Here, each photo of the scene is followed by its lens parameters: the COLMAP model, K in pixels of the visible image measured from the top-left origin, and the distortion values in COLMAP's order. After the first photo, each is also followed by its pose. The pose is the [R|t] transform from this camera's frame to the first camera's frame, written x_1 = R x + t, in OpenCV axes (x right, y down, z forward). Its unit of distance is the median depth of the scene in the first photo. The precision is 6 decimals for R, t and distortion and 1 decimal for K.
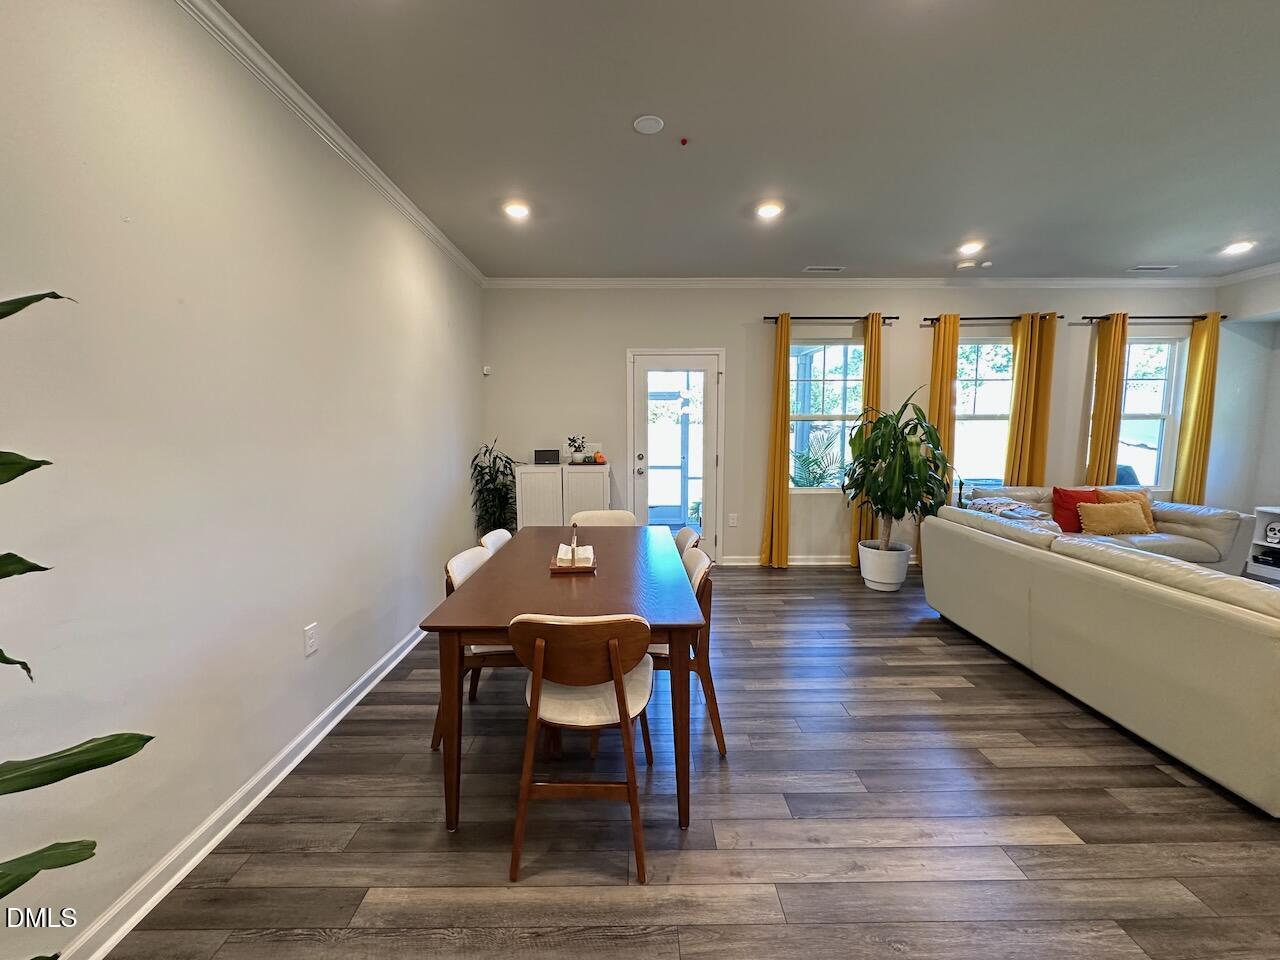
lens RADIAL K [[510.5, 0, 640.6], [0, 510.5, 480.6], [0, 0, 1]] dist [0.002337, 0.000468]
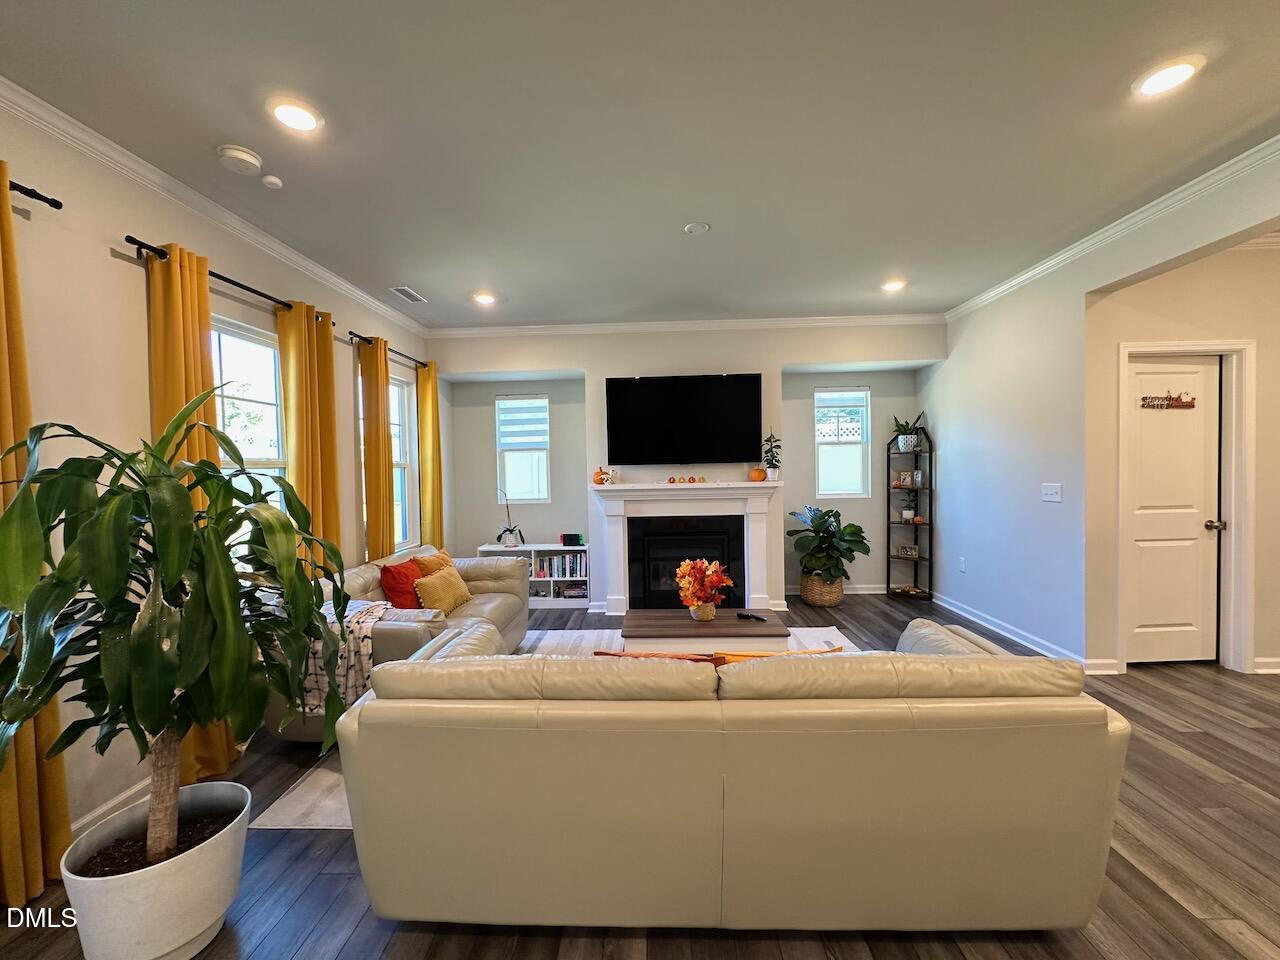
lens RADIAL K [[510.5, 0, 640.7], [0, 510.5, 483.1], [0, 0, 1]] dist [0.002337, 0.000468]
pose [[0.051766, -0.029485, 0.998224, 0.136320], [0.124139, 0.992001, 0.022863, -0.065522], [-0.990914, 0.122735, 0.055012, 0.569806]]
